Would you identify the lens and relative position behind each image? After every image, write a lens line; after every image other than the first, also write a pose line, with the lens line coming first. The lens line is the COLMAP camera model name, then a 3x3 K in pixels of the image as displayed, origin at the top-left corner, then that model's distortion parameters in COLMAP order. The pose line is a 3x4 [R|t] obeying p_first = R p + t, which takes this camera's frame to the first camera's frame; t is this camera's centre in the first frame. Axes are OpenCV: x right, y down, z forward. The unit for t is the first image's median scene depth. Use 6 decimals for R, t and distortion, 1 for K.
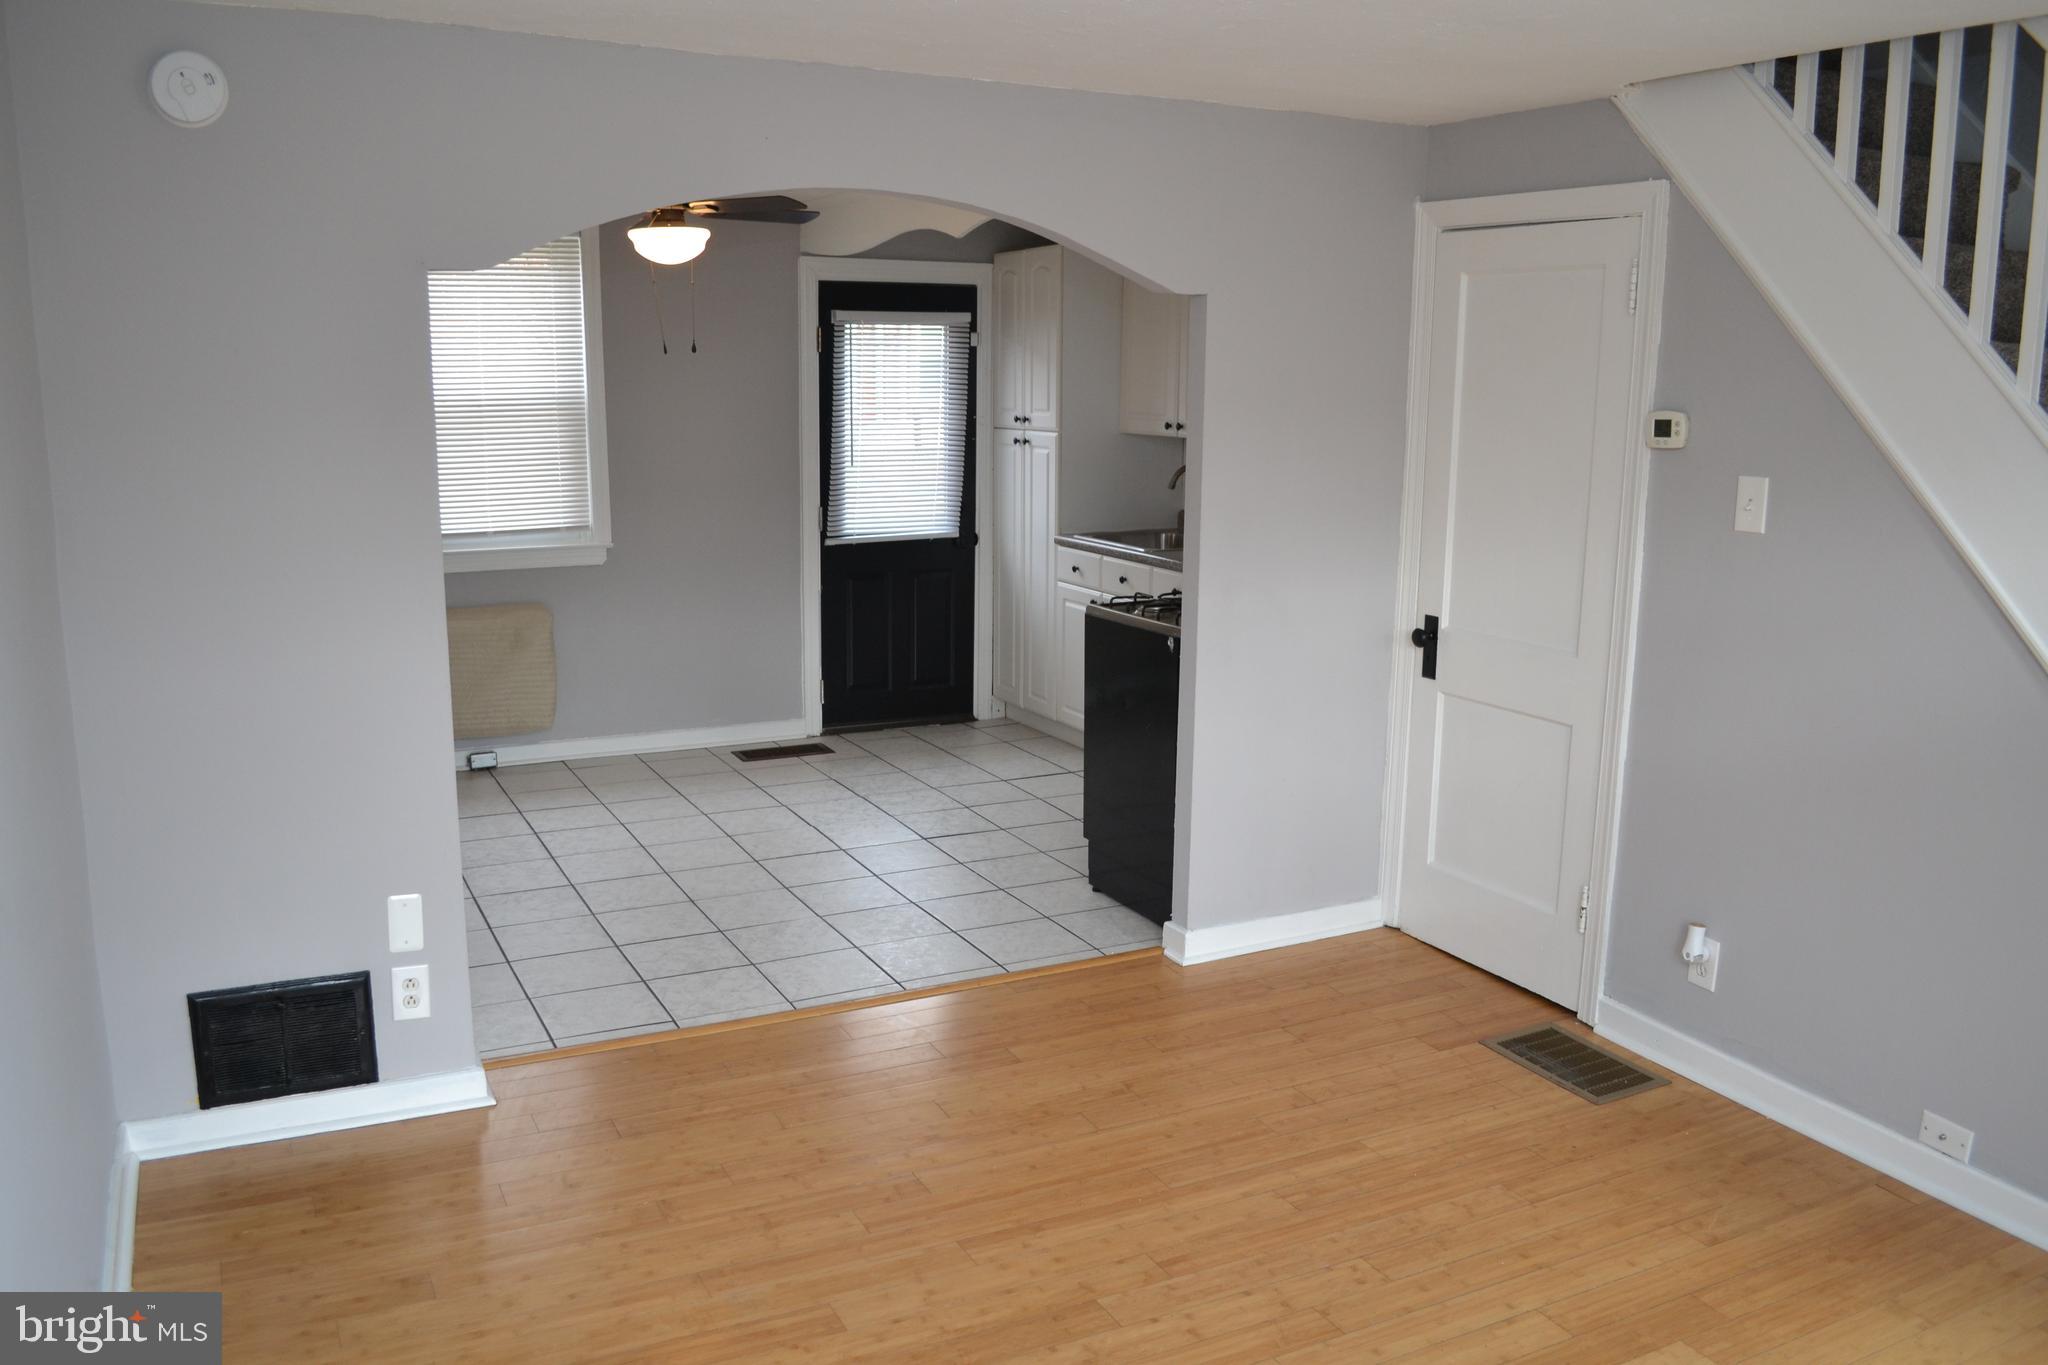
lens RADIAL K [[1626.3, 0, 1017.0], [0, 1626.3, 686.1], [0, 0, 1]] dist [-0.077458, 0.007166]
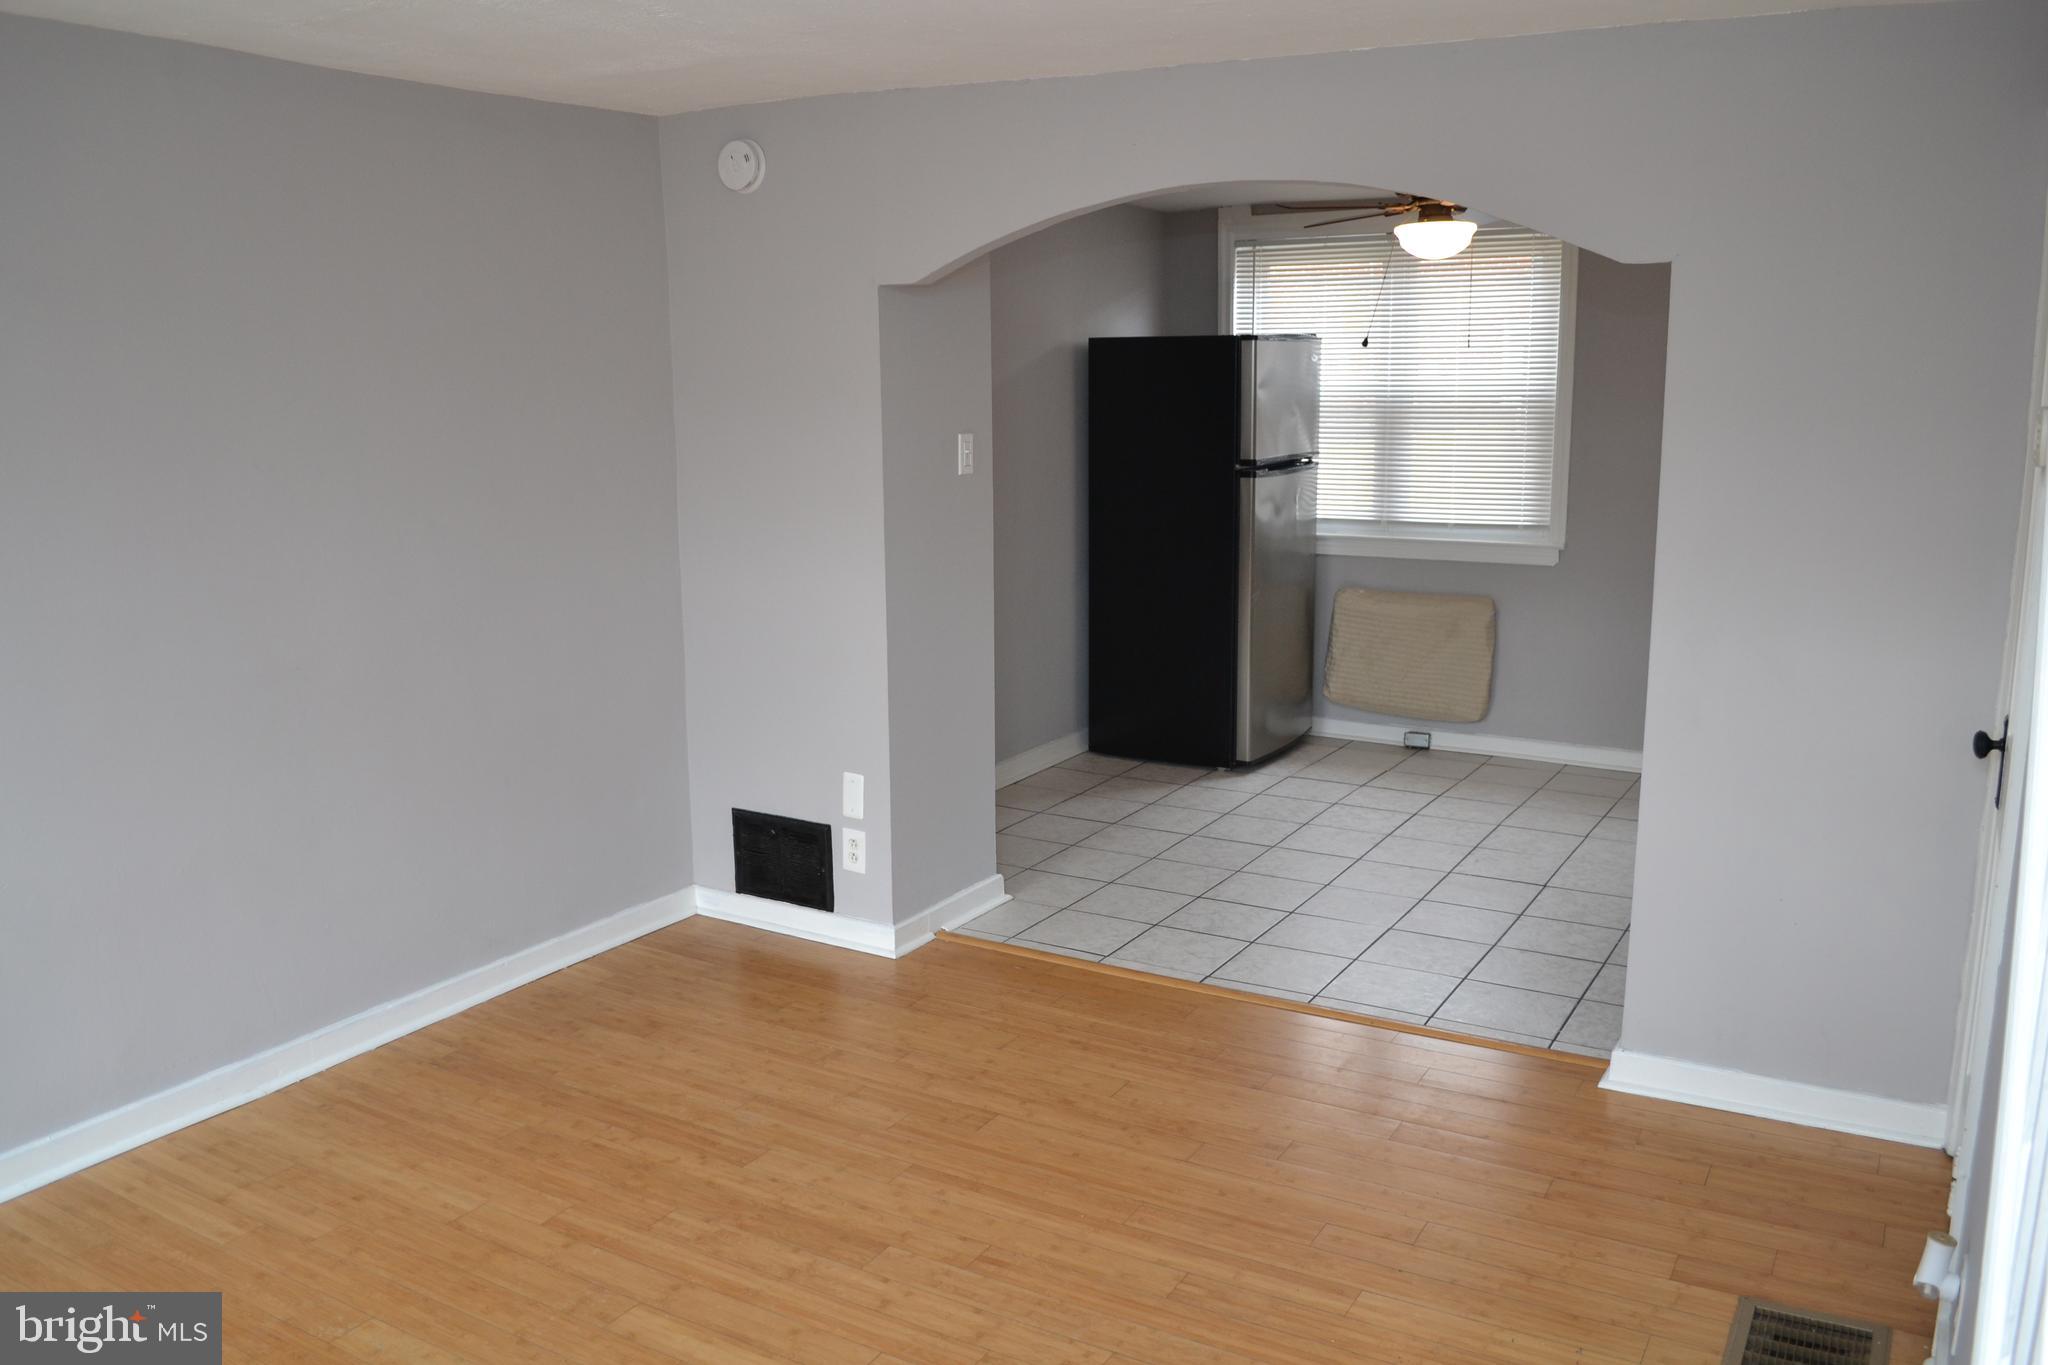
lens RADIAL K [[1626.3, 0, 1018.9], [0, 1626.3, 686.8], [0, 0, 1]] dist [-0.077458, 0.007166]
pose [[0.544699, 0.146727, -0.825696, 0.732157], [-0.149358, 0.985808, 0.076650, -0.055995], [0.825224, 0.081573, 0.558883, 0.367398]]
